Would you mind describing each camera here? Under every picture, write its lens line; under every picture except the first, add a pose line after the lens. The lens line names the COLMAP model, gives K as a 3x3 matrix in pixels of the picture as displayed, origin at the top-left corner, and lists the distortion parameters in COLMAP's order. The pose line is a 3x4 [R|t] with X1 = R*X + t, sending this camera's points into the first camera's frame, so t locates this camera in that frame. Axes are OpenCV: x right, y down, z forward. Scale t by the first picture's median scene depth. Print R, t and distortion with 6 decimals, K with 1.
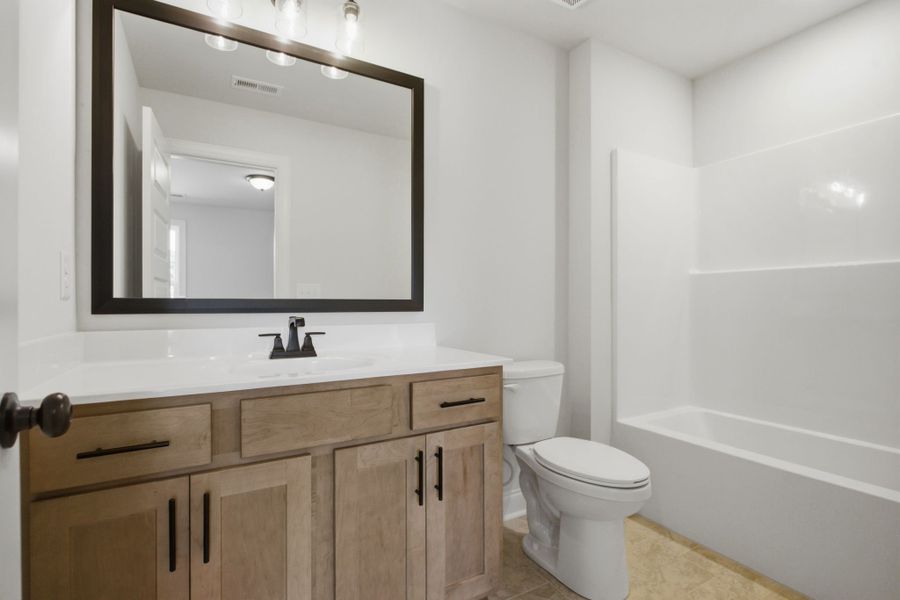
lens RADIAL K [[431.1, 0, 439.8], [0, 431.1, 299.0], [0, 0, 1]] dist [-0.001115, 0.000217]
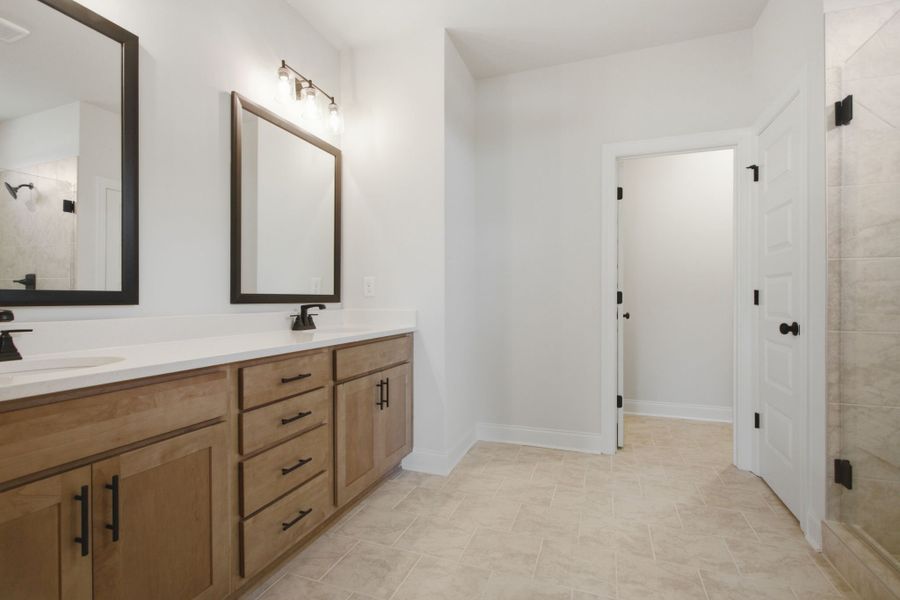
lens RADIAL K [[431.1, 0, 439.8], [0, 431.1, 299.0], [0, 0, 1]] dist [-0.001115, 0.000217]
pose [[0.802854, -0.004163, 0.596161, -0.527148], [-0.006938, 0.999843, 0.016325, -0.005420], [-0.596136, -0.017243, 0.802699, -0.311981]]
